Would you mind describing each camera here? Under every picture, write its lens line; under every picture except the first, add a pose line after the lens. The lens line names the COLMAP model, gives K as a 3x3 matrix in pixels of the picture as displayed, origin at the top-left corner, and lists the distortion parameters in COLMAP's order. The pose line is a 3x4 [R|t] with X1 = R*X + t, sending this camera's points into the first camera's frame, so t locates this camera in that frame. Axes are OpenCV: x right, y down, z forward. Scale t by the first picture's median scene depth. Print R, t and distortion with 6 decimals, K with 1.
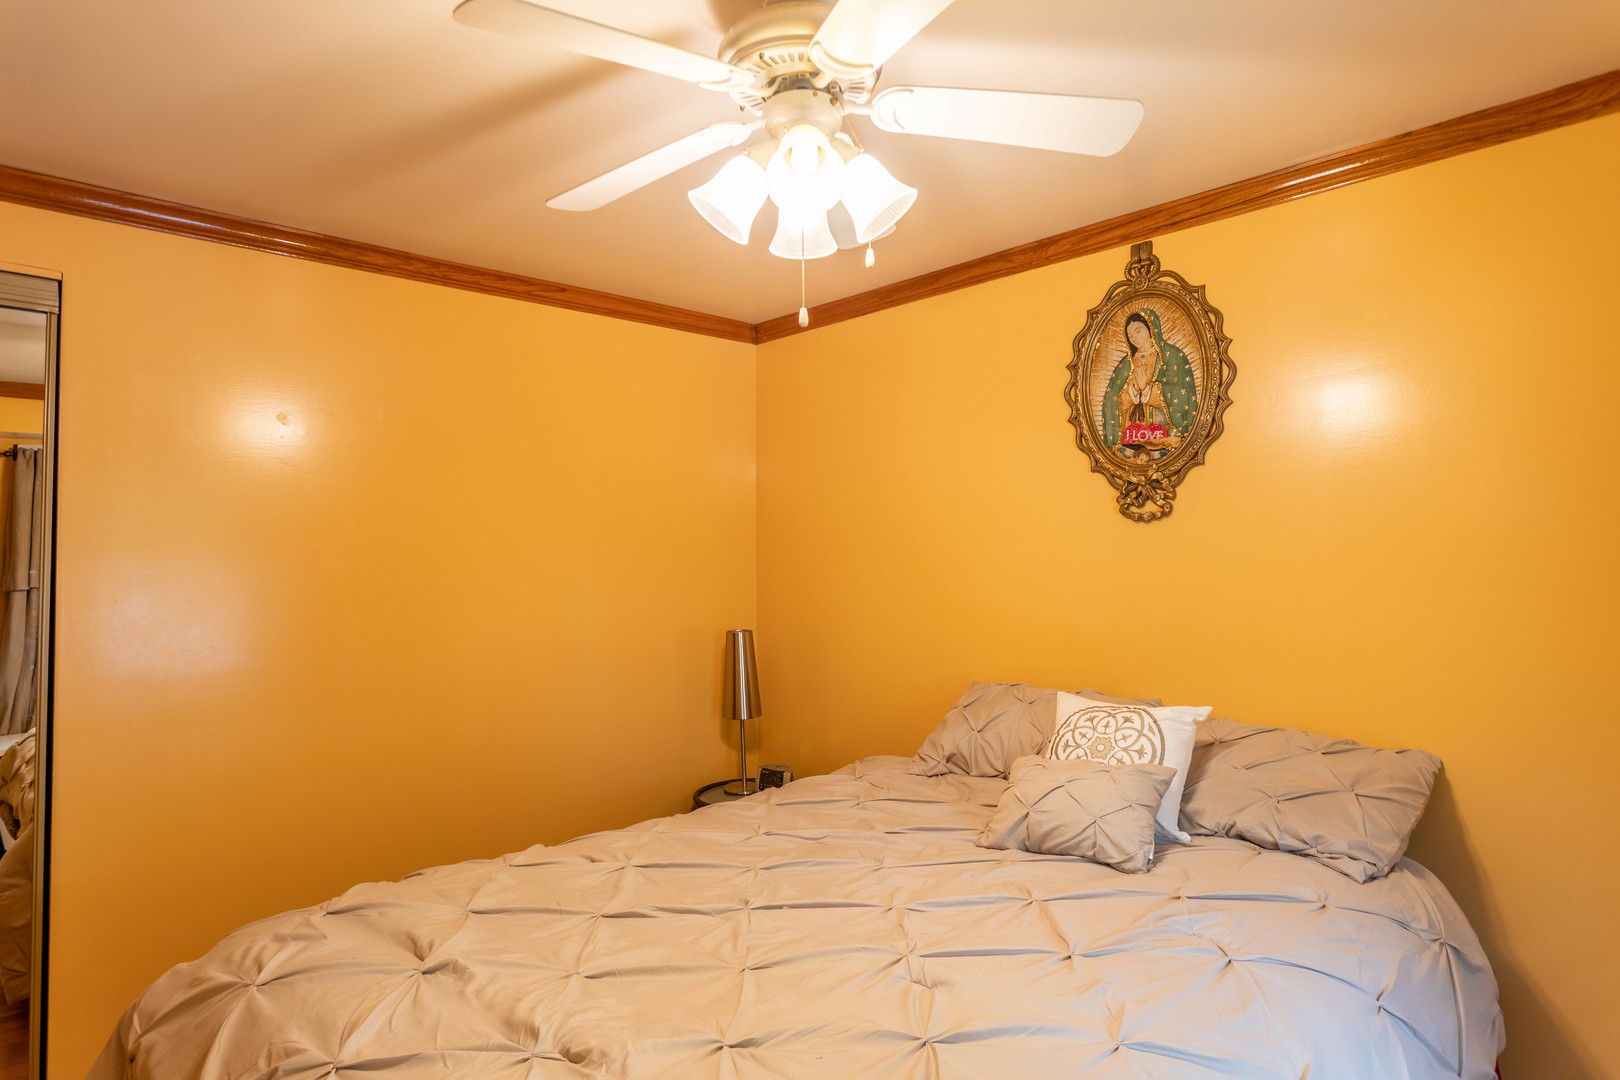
lens RADIAL K [[911.2, 0, 805.7], [0, 911.2, 544.2], [0, 0, 1]] dist [-0.013188, 0.006716]
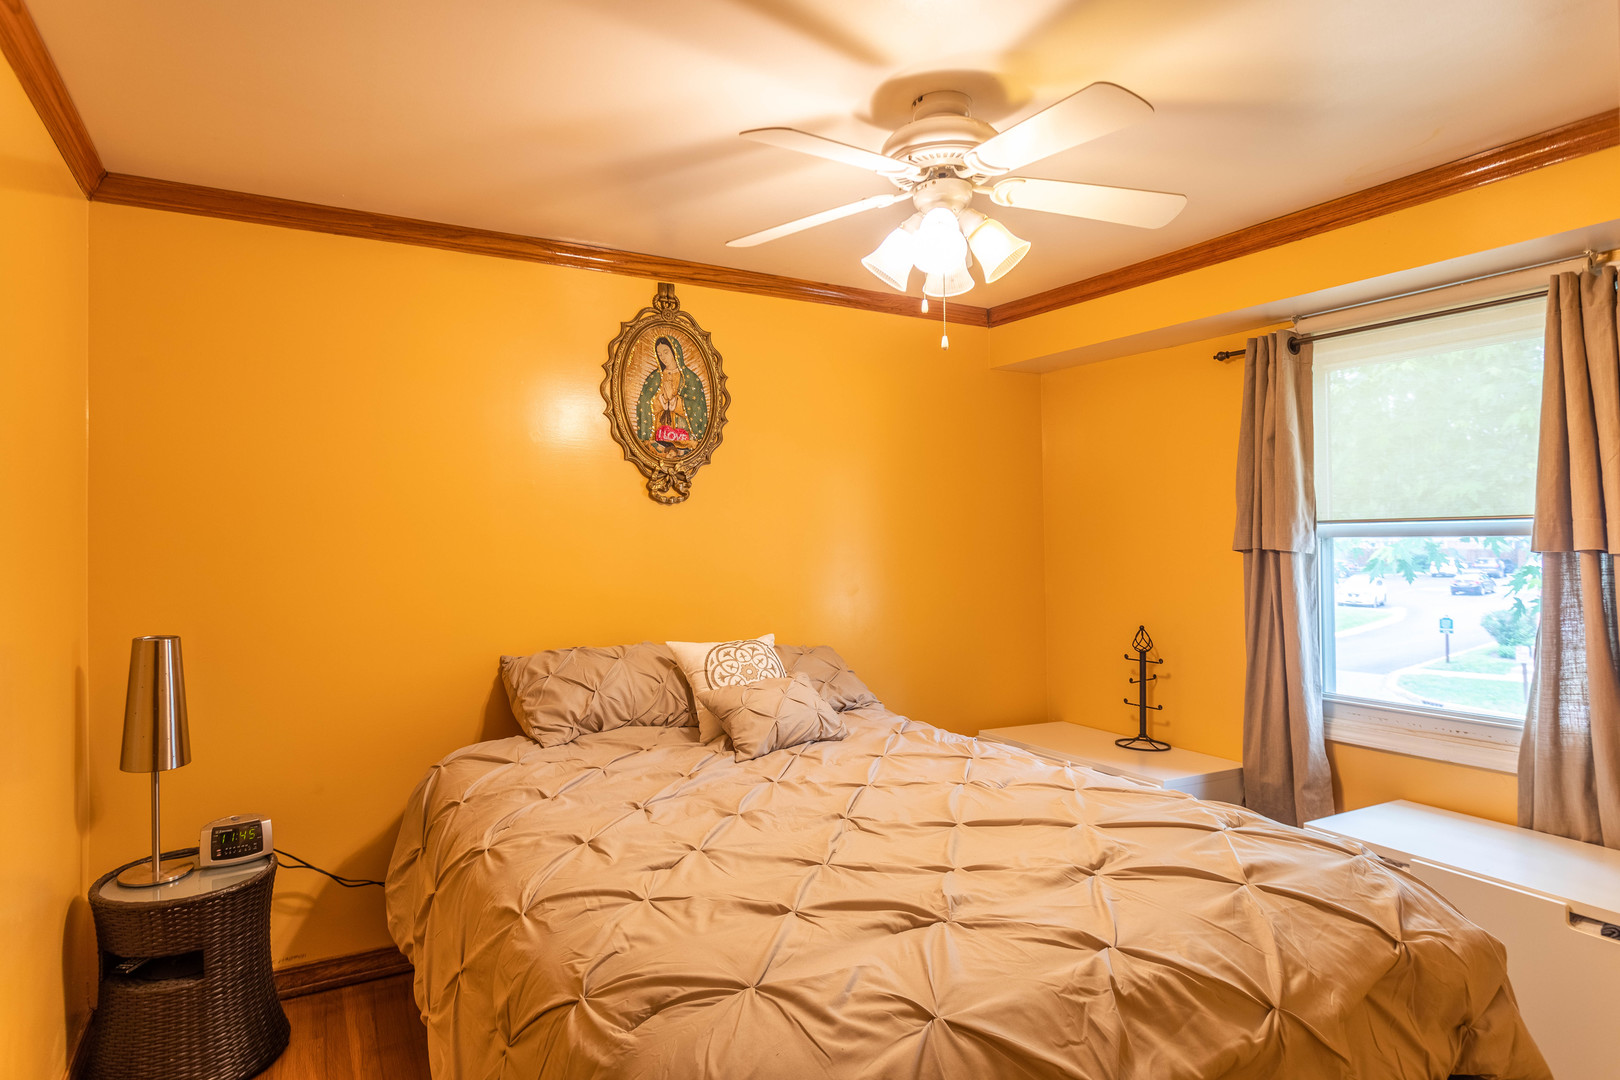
lens RADIAL K [[911.2, 0, 804.2], [0, 911.2, 537.9], [0, 0, 1]] dist [-0.013188, 0.006716]
pose [[0.202213, 0.000923, 0.979341, -0.833588], [-0.000967, 0.999999, -0.000743, 0.023406], [-0.979341, -0.000796, 0.202213, 0.558567]]
